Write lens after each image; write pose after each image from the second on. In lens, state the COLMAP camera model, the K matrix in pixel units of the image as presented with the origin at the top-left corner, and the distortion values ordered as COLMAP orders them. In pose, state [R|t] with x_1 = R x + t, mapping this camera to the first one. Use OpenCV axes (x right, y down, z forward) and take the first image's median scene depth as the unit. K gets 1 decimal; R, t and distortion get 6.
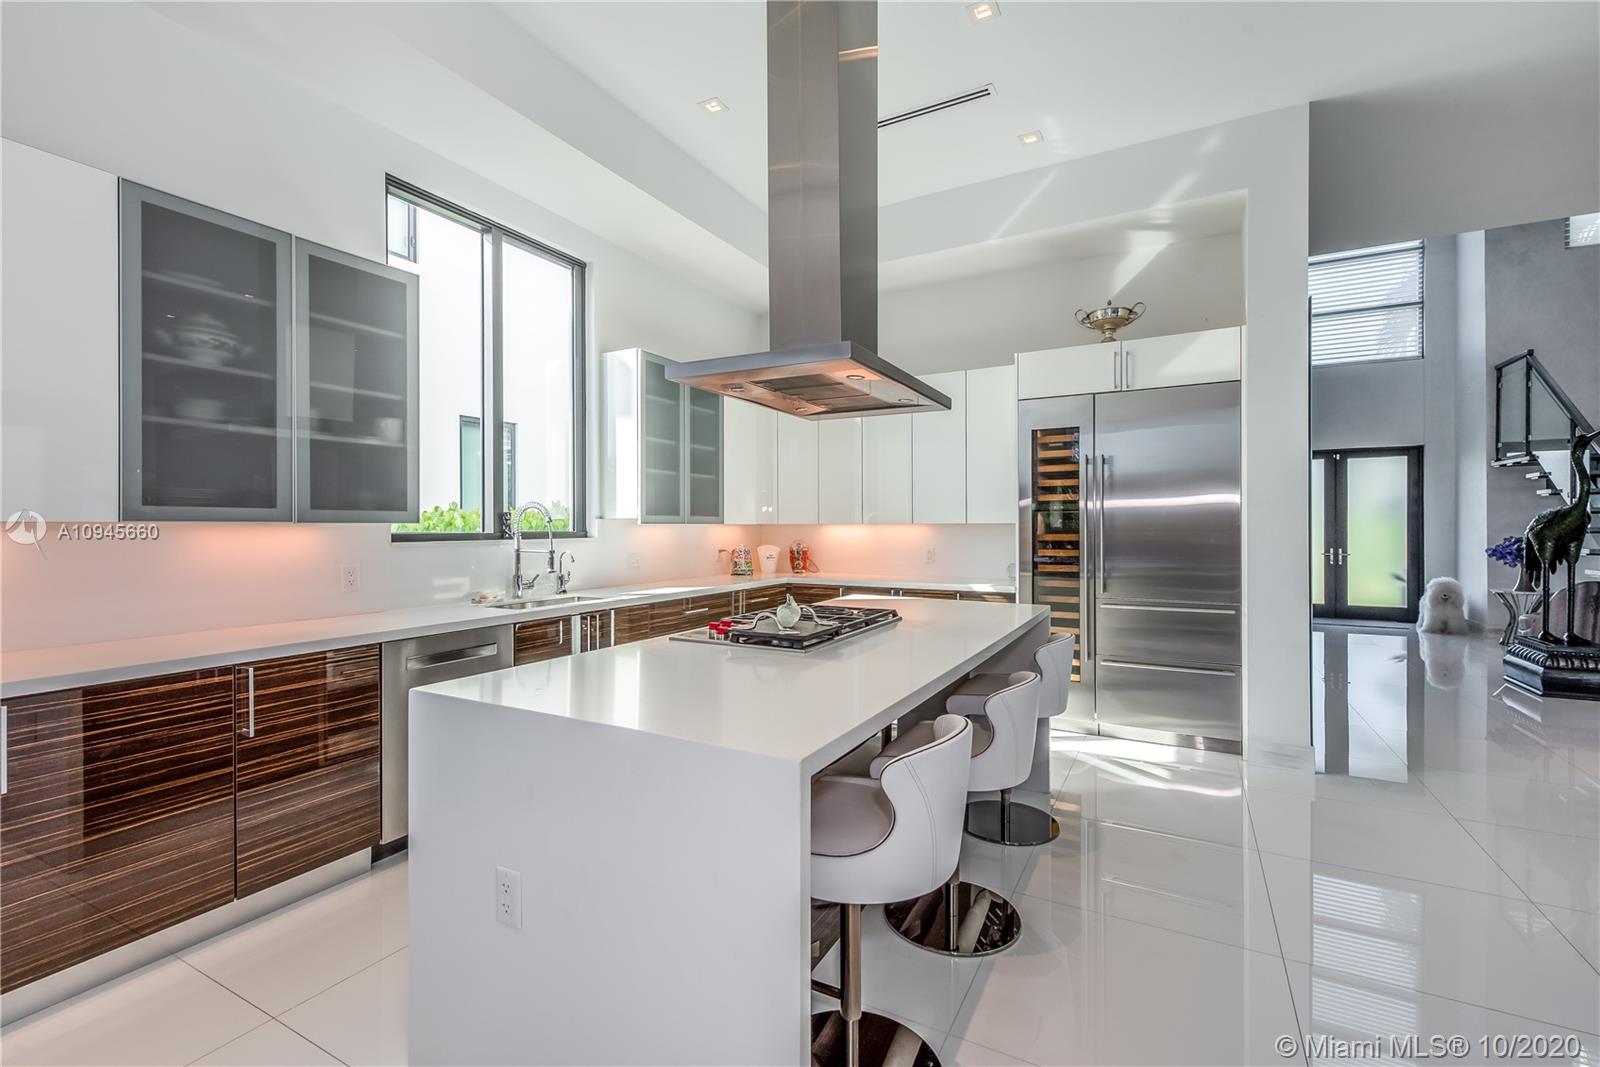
lens RADIAL K [[772.1, 0, 800.0], [0, 772.1, 533.5], [0, 0, 1]] dist [0.000745, 0.000046]
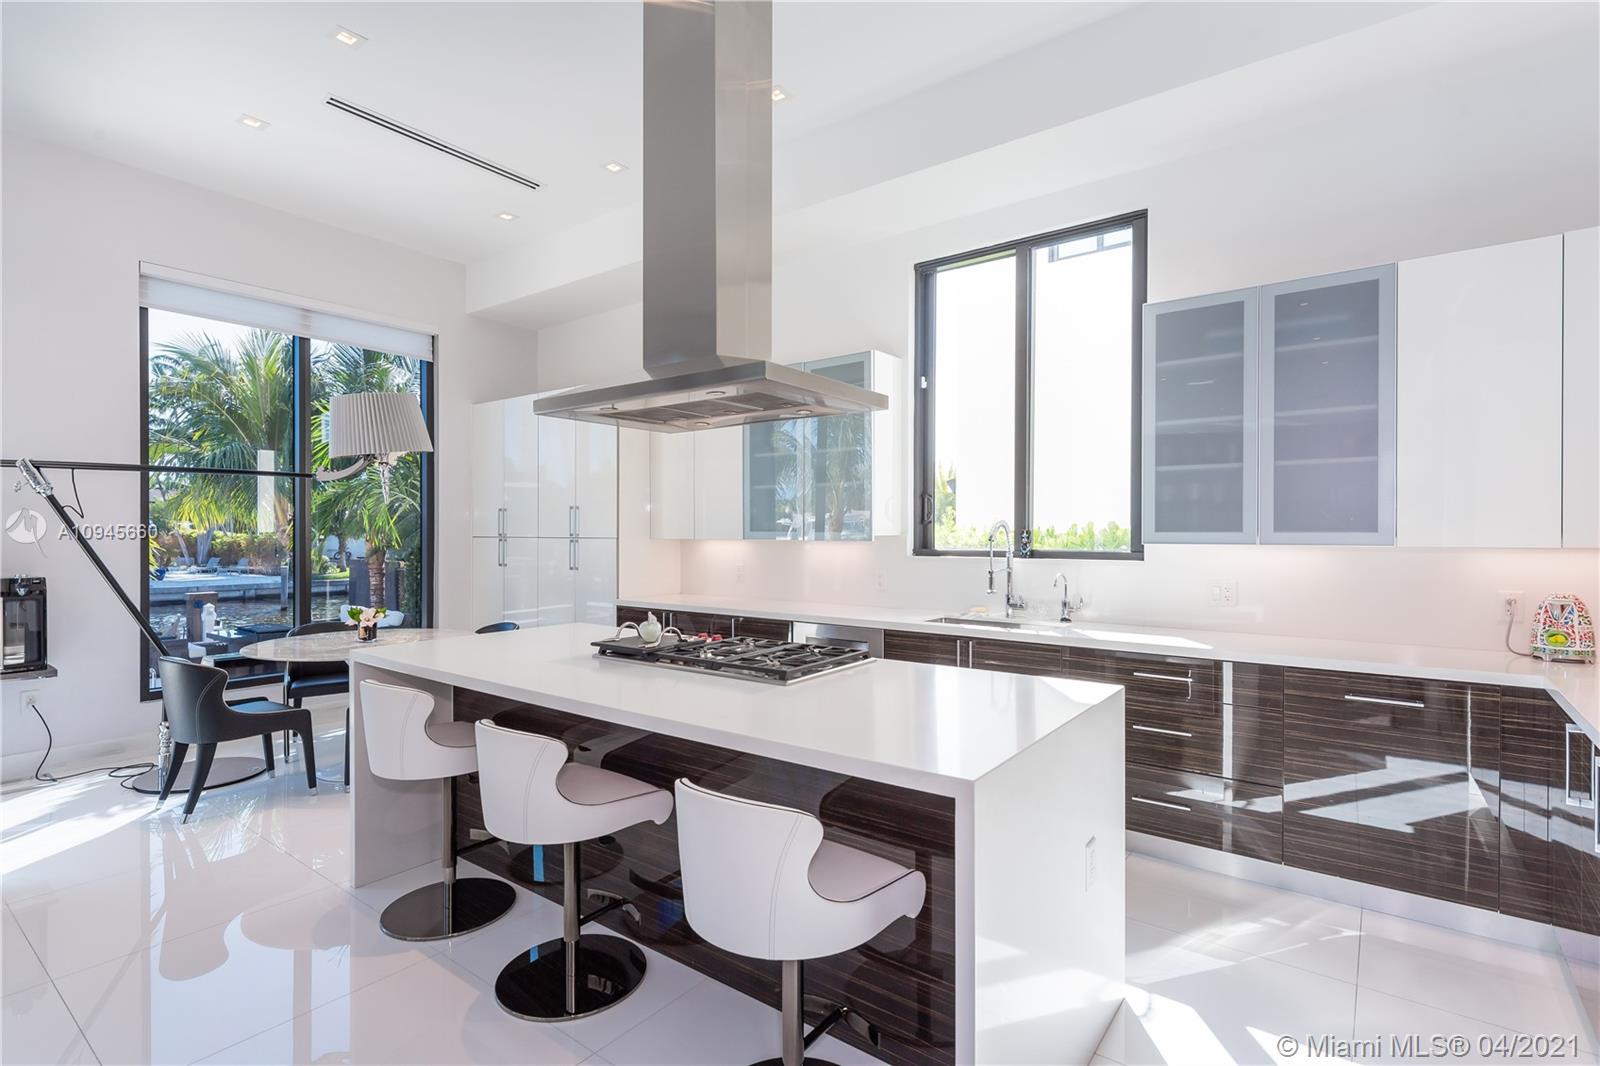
lens RADIAL K [[772.1, 0, 800.0], [0, 772.1, 533.0], [0, 0, 1]] dist [0.000745, 0.000046]
pose [[-0.205487, 0.002958, -0.978655, 0.607567], [-0.011227, 0.999923, 0.005380, -0.024011], [0.978595, 0.012092, -0.205438, 0.885277]]
